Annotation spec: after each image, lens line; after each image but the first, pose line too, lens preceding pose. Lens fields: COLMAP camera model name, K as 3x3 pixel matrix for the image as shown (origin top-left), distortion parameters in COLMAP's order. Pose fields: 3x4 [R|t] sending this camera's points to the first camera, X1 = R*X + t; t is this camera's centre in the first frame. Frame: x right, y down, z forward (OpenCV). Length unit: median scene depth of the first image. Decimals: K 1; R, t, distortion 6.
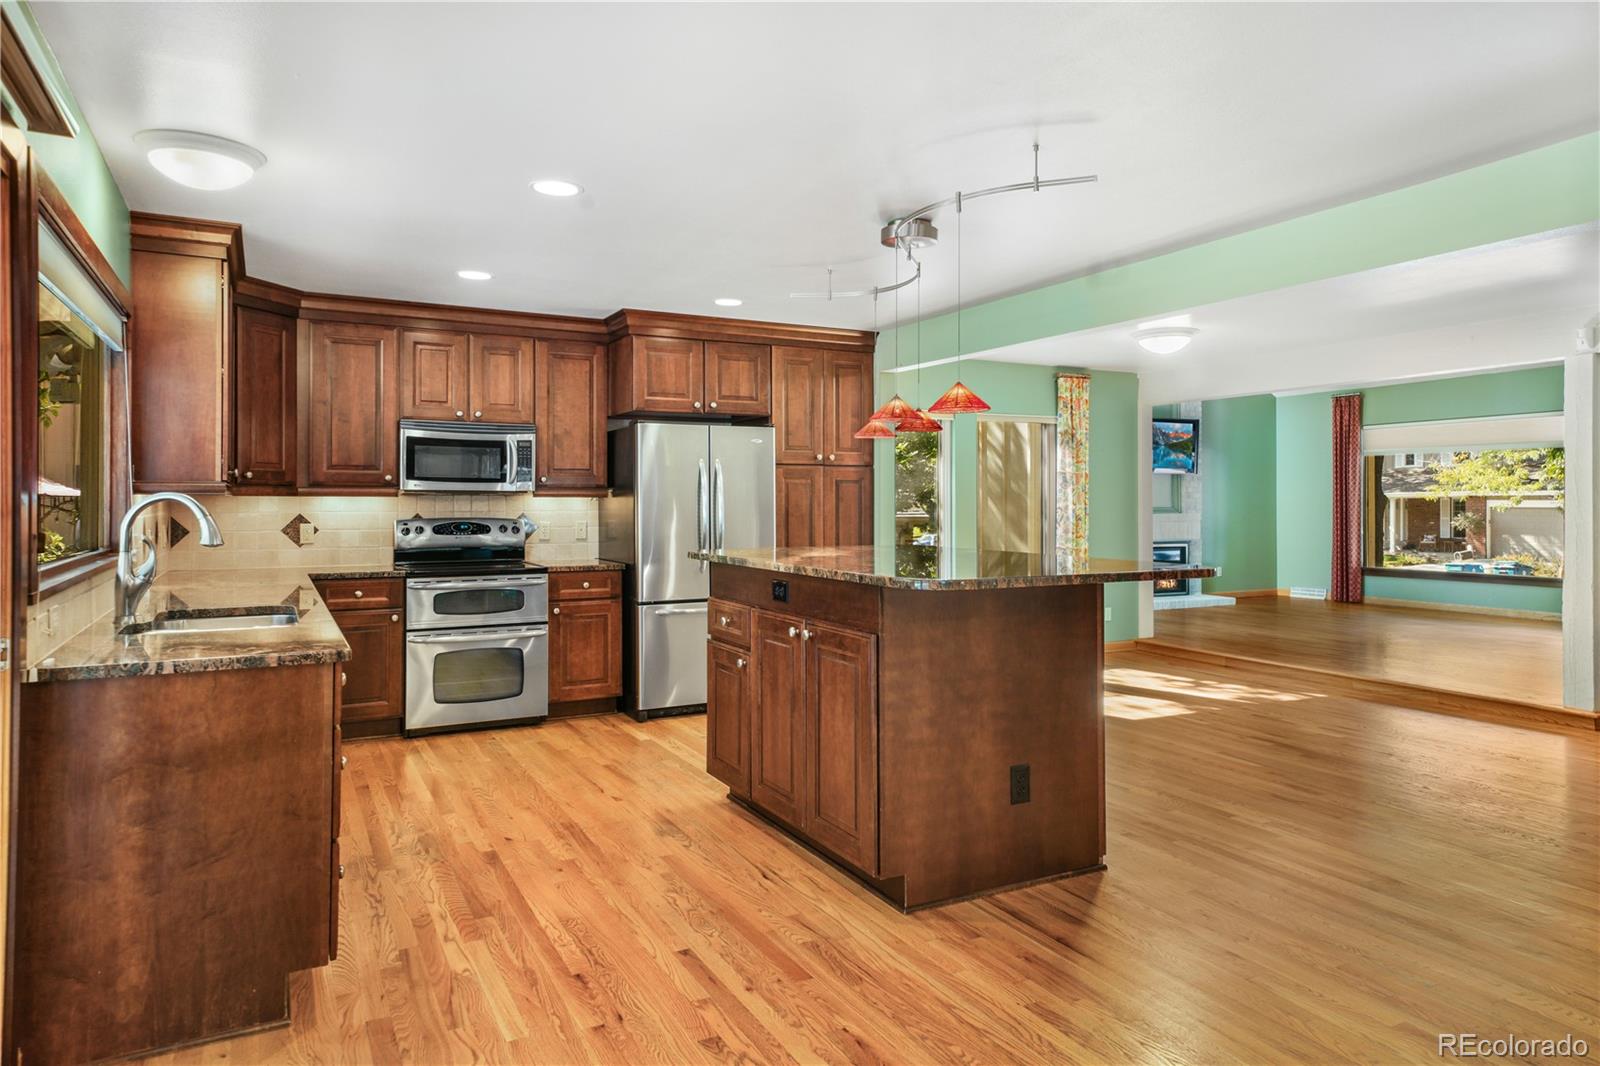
lens RADIAL K [[982.8, 0, 800.0], [0, 982.8, 533.0], [0, 0, 1]] dist [0.030858, -0.000014]
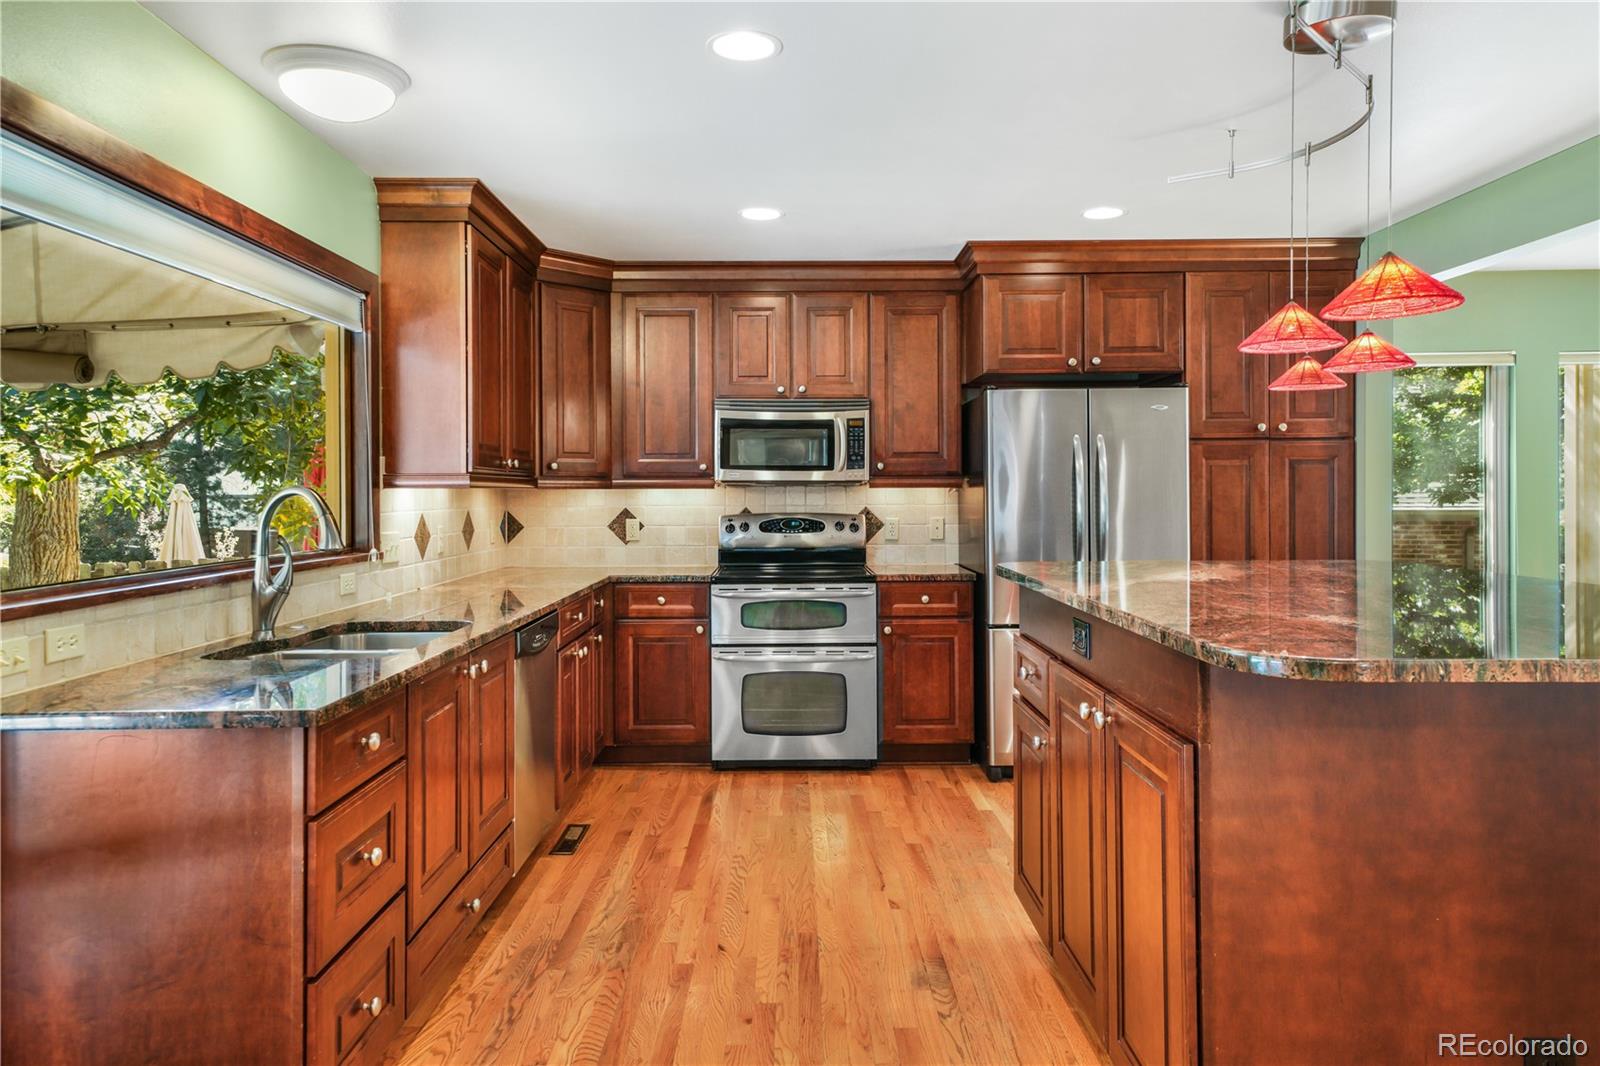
lens RADIAL K [[1042.3, 0, 802.8], [0, 1042.3, 518.8], [0, 0, 1]] dist [0.021059, 0.003976]
pose [[0.889519, 0.006428, -0.456852, 0.081181], [-0.009336, 0.999948, -0.004109, -0.007356], [0.456802, 0.007920, 0.889533, 0.224860]]
